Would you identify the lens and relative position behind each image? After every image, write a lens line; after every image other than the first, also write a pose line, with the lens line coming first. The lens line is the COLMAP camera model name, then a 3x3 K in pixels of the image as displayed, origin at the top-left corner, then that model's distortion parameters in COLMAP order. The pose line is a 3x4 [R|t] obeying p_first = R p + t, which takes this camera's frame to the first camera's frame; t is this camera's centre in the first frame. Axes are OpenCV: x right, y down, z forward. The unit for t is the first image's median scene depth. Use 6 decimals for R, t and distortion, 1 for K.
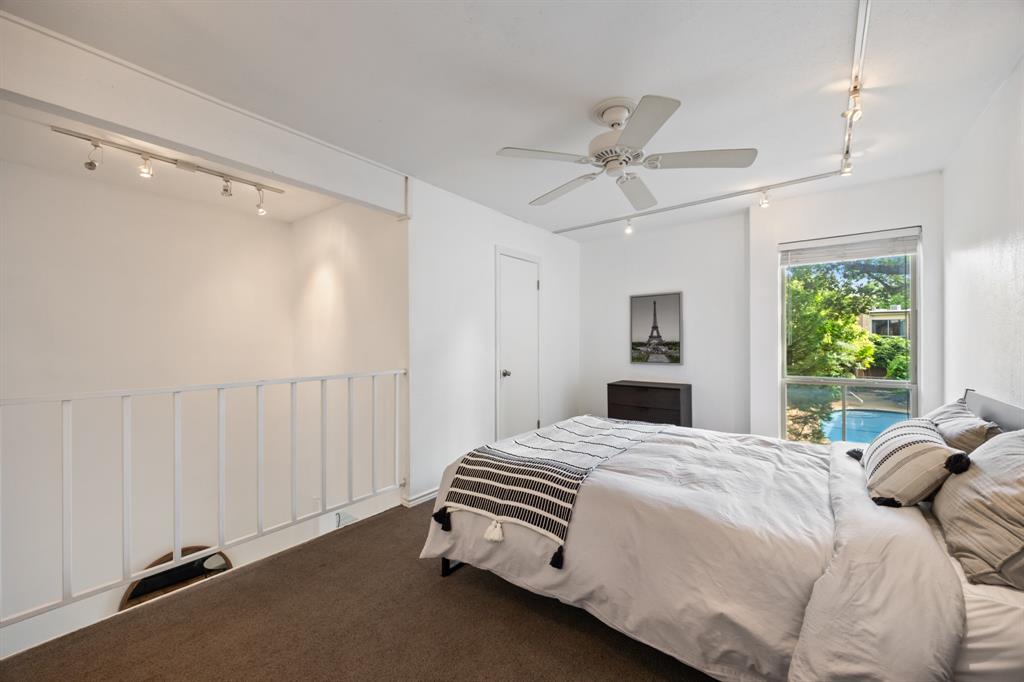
lens RADIAL K [[391.7, 0, 514.8], [0, 391.7, 341.3], [0, 0, 1]] dist [-0.001611, 0.000147]
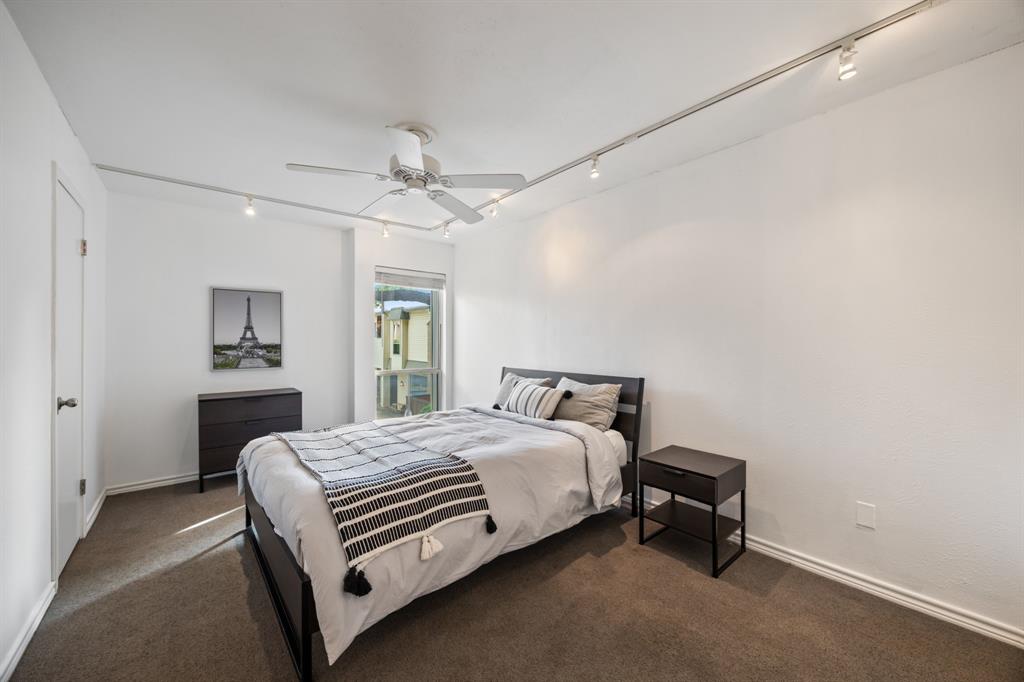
lens RADIAL K [[391.7, 0, 517.8], [0, 391.7, 341.1], [0, 0, 1]] dist [-0.001611, 0.000147]
pose [[0.200883, 0.004550, 0.979605, -0.413512], [0.003350, 0.999980, -0.005331, 0.000746], [-0.979609, 0.004352, 0.200864, 0.269876]]
